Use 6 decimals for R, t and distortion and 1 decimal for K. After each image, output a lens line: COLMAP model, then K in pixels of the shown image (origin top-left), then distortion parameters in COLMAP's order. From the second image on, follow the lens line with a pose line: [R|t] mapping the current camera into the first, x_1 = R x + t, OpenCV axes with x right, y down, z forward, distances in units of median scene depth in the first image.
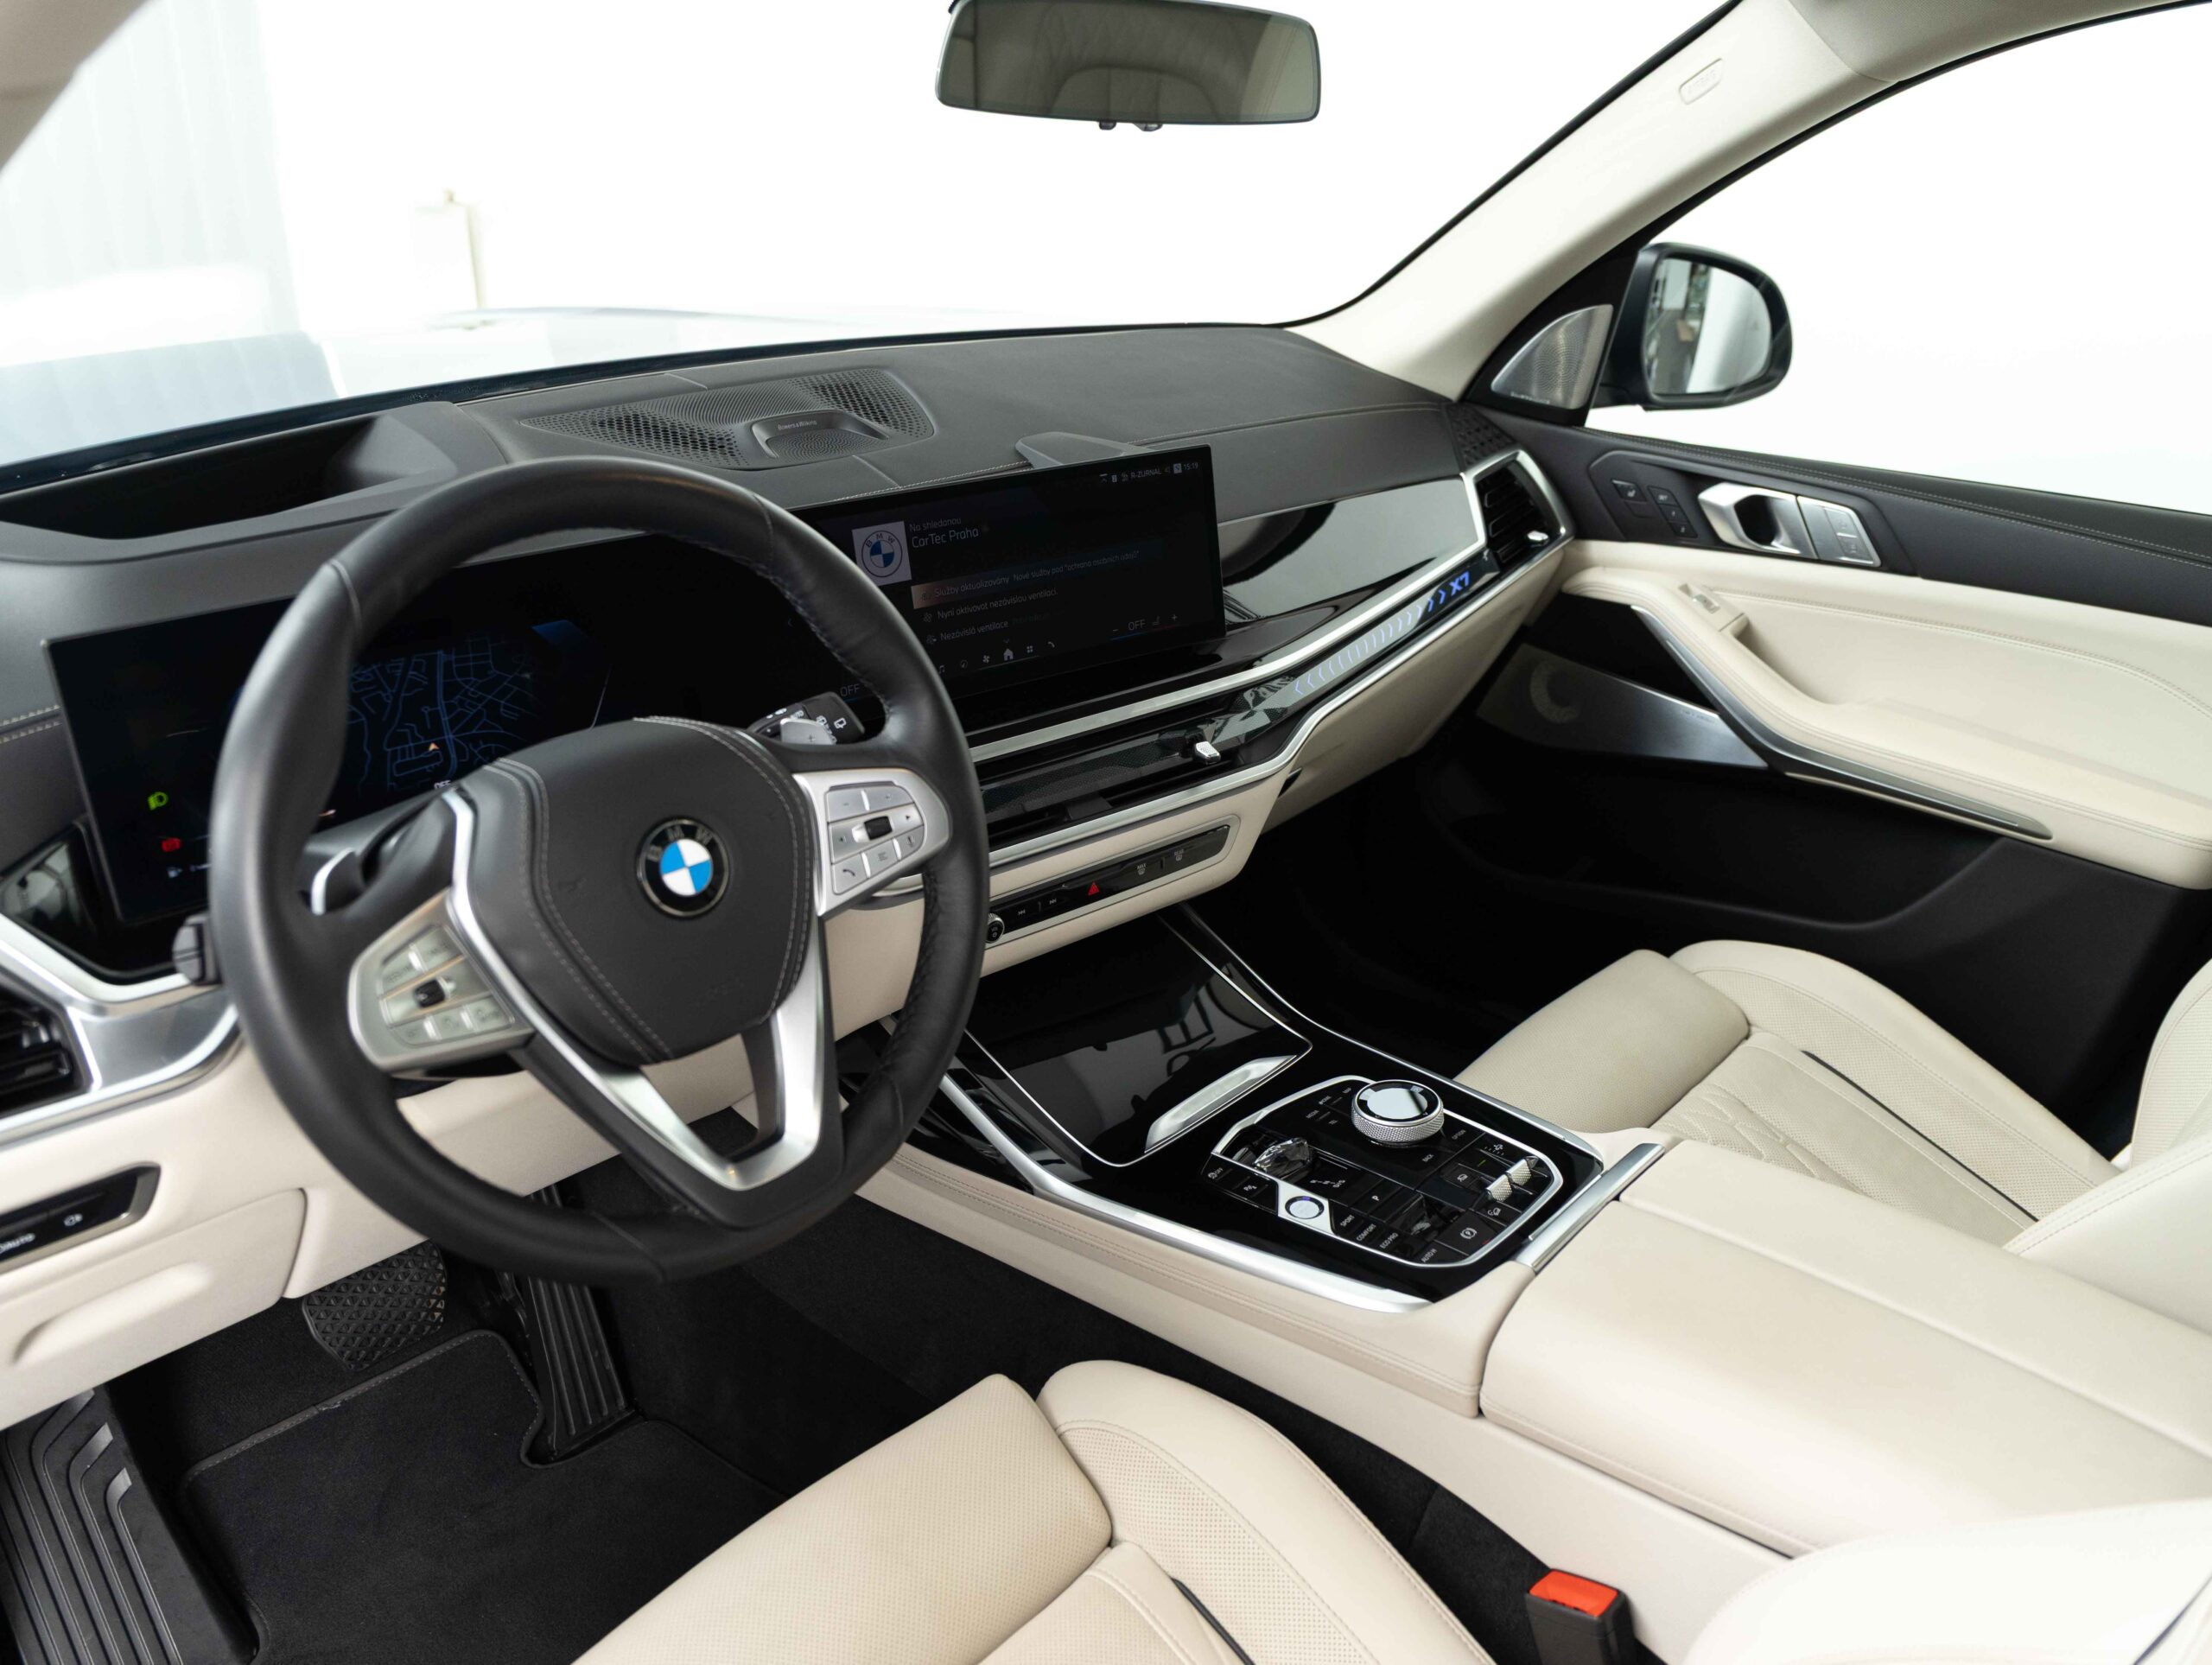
lens RADIAL K [[1613.8, 0, 1106.0], [0, 1613.8, 832.5], [0, 0, 1]] dist [-0.001333, 0.002031]
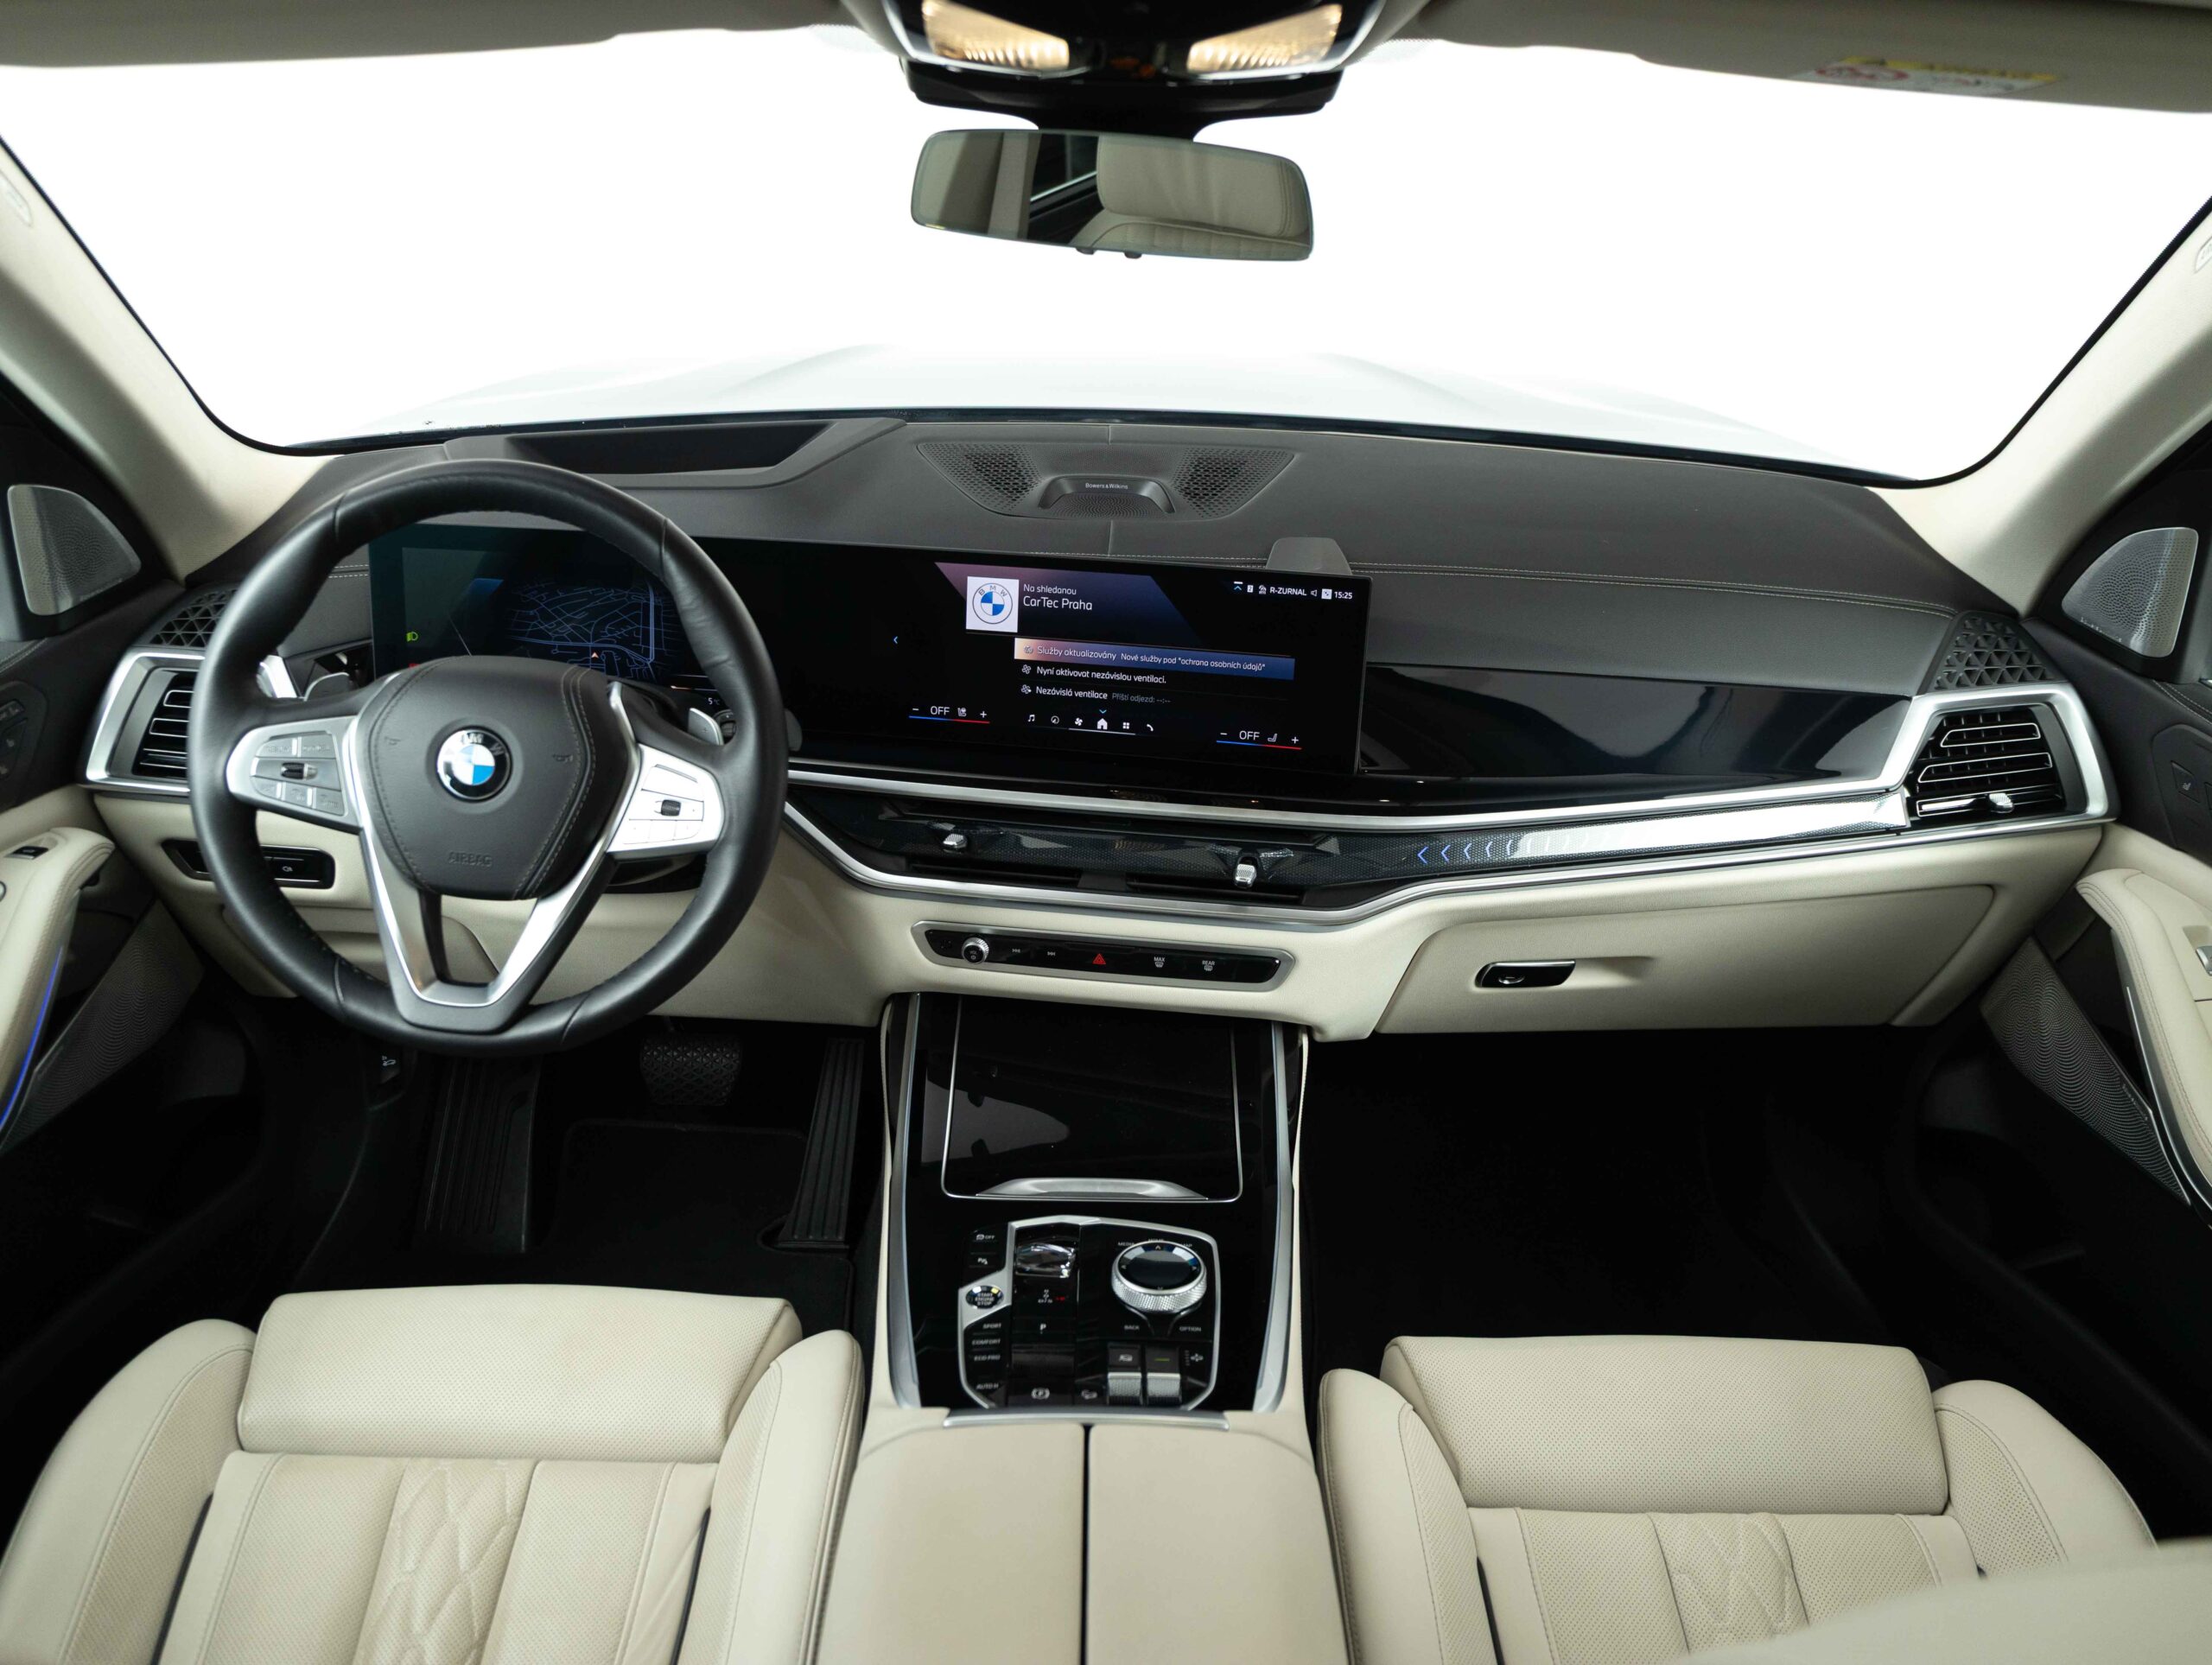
lens RADIAL K [[1613.8, 0, 1106.0], [0, 1613.8, 832.5], [0, 0, 1]] dist [-0.001333, 0.002031]
pose [[0.699712, 0.311287, -0.643042, 0.654365], [-0.321917, 0.940906, 0.105192, -0.156910], [0.637787, 0.133402, 0.758572, 0.202816]]
